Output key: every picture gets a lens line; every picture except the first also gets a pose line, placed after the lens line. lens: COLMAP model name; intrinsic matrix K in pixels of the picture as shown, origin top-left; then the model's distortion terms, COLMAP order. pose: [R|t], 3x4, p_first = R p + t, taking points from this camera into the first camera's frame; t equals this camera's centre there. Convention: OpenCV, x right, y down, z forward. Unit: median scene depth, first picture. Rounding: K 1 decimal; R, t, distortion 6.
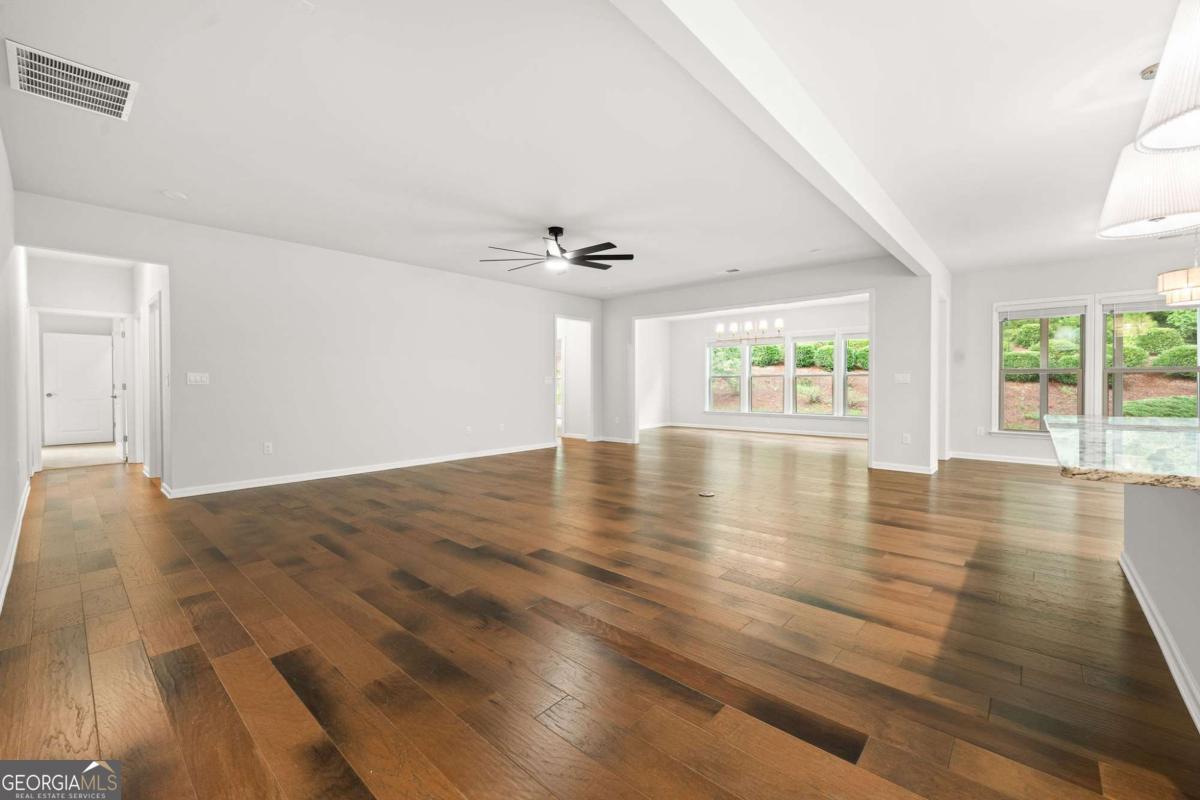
lens RADIAL K [[491.1, 0, 593.7], [0, 491.1, 394.5], [0, 0, 1]] dist [-0.003381, -0.001025]
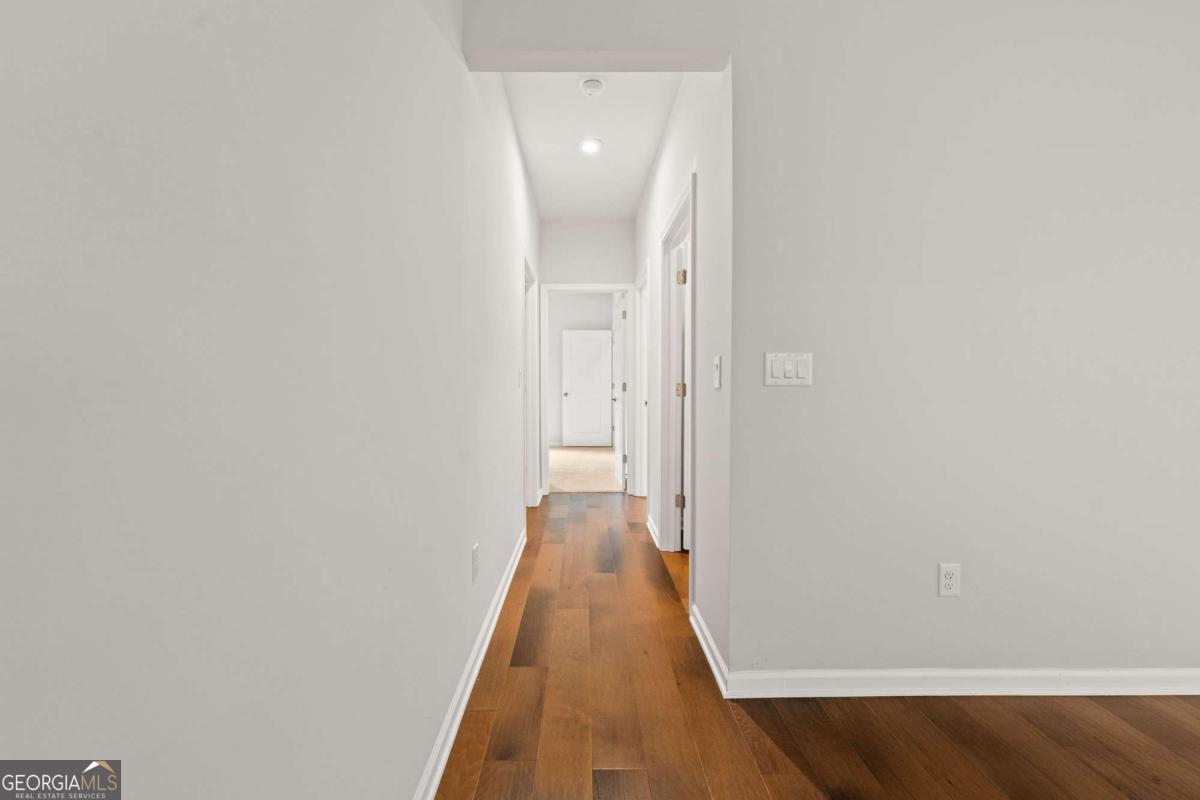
lens RADIAL K [[491.1, 0, 597.1], [0, 491.1, 394.8], [0, 0, 1]] dist [-0.003381, -0.001025]
pose [[0.693670, 0.014399, -0.720149, -0.472794], [-0.010941, 0.999895, 0.009453, -0.010860], [0.720210, 0.001322, 0.693755, 0.475184]]
